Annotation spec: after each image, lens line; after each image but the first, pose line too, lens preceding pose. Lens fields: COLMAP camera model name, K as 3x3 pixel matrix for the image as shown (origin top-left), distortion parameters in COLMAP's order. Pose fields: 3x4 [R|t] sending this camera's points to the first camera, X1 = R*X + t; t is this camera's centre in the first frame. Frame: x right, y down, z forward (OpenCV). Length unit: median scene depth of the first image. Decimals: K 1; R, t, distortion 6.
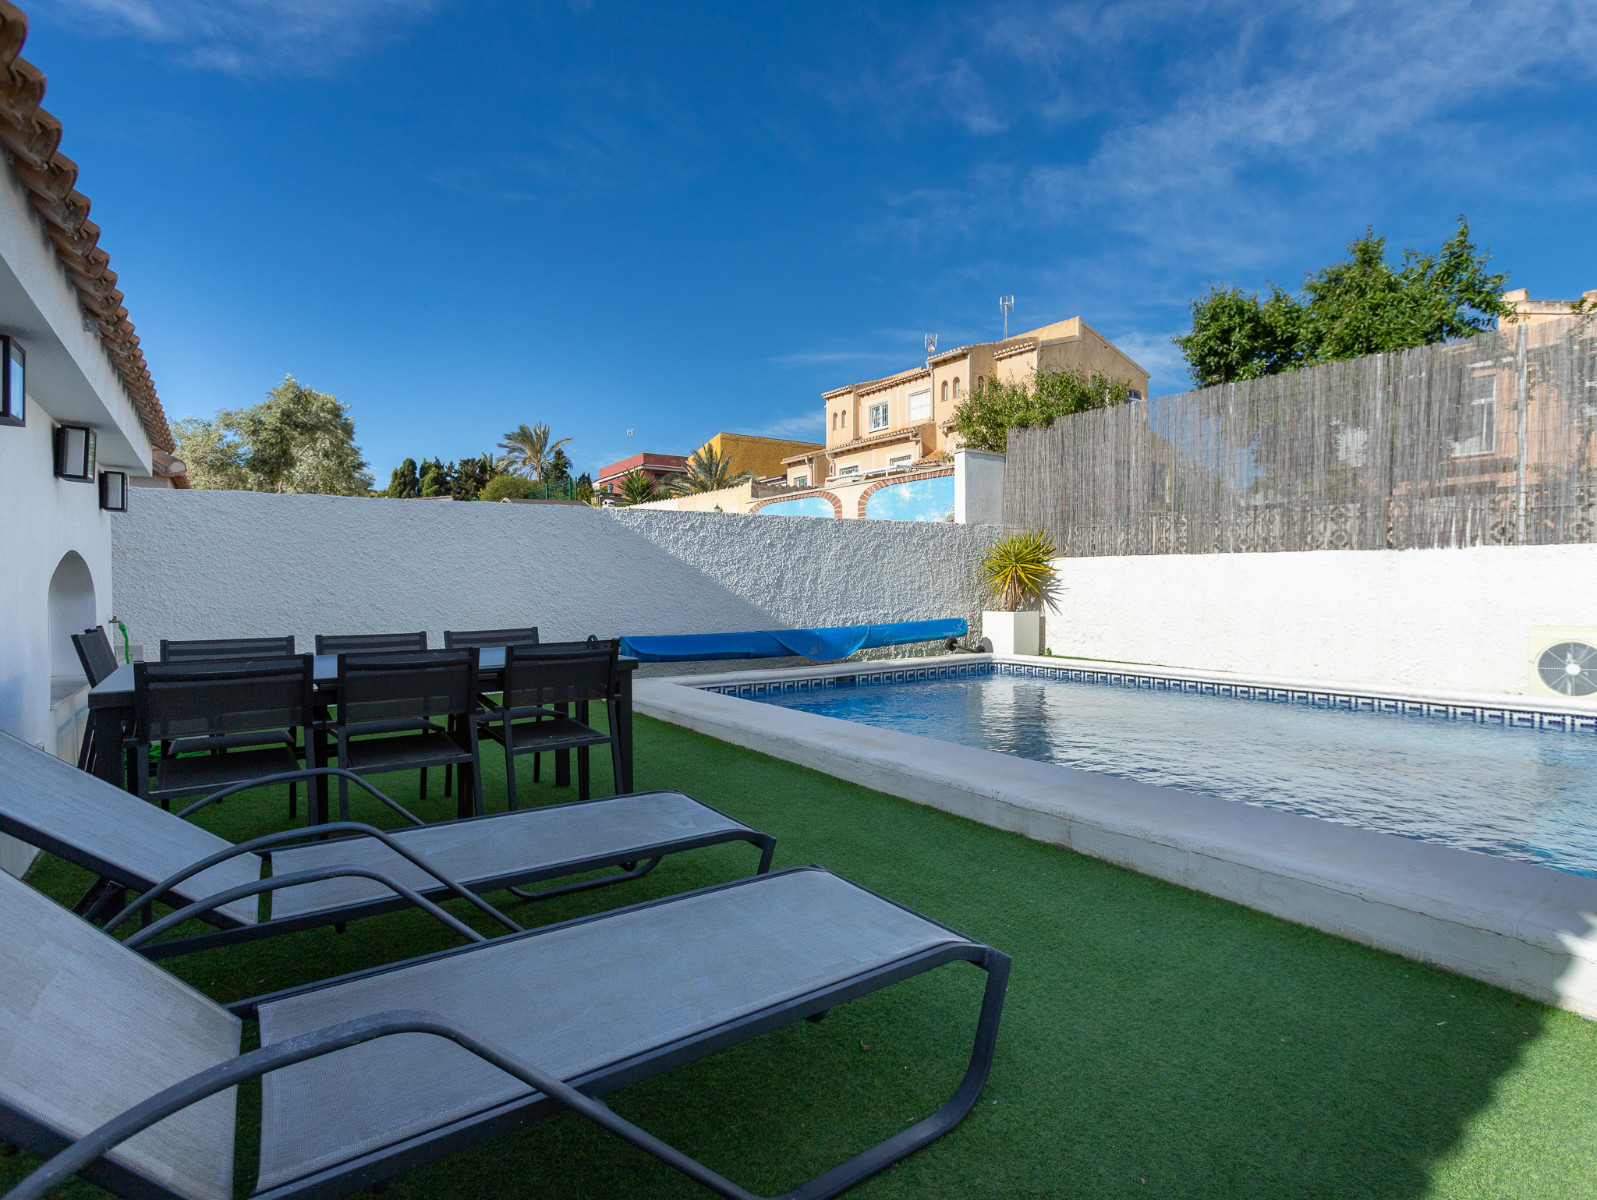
lens RADIAL K [[809.7, 0, 828.4], [0, 809.7, 614.3], [0, 0, 1]] dist [-0.020618, 0.009847]
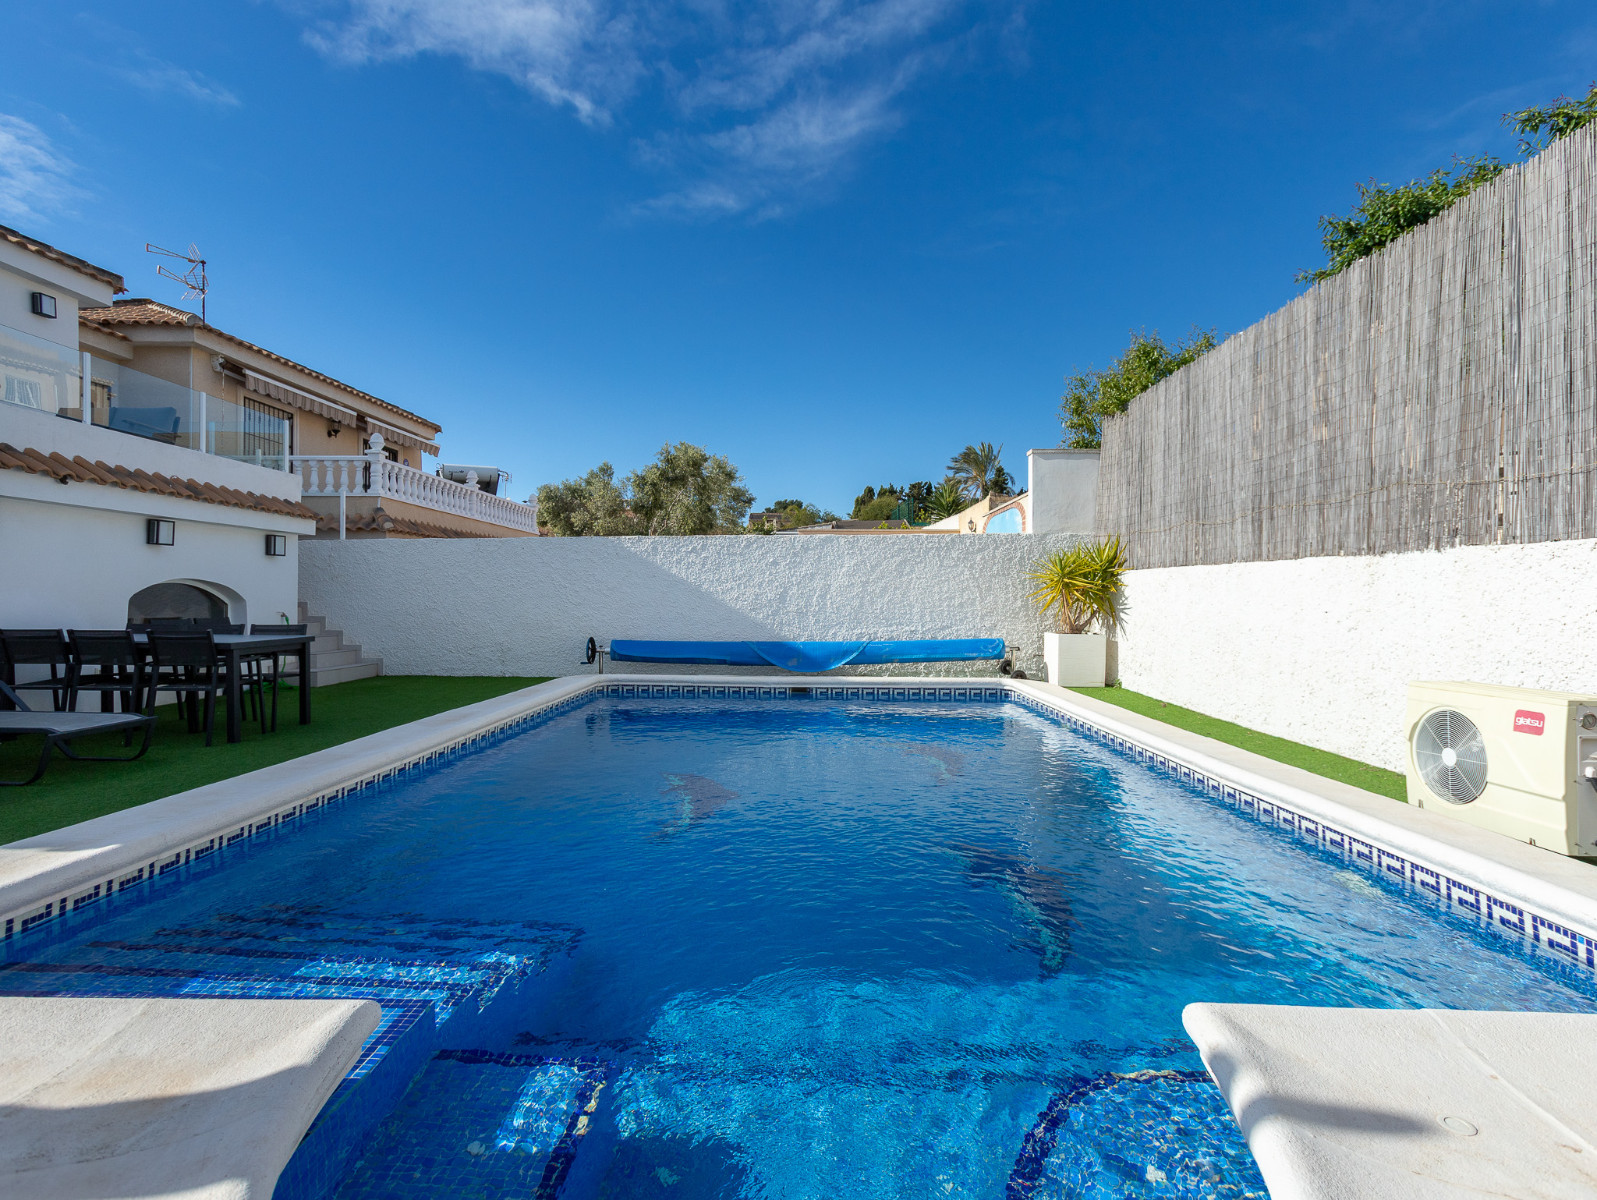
lens RADIAL K [[809.7, 0, 802.9], [0, 809.7, 597.2], [0, 0, 1]] dist [-0.020618, 0.009847]
pose [[0.780537, 0.006049, -0.625081, 0.198770], [-0.031123, 0.999089, -0.029195, -0.002787], [0.624335, 0.042242, 0.780014, 0.053008]]
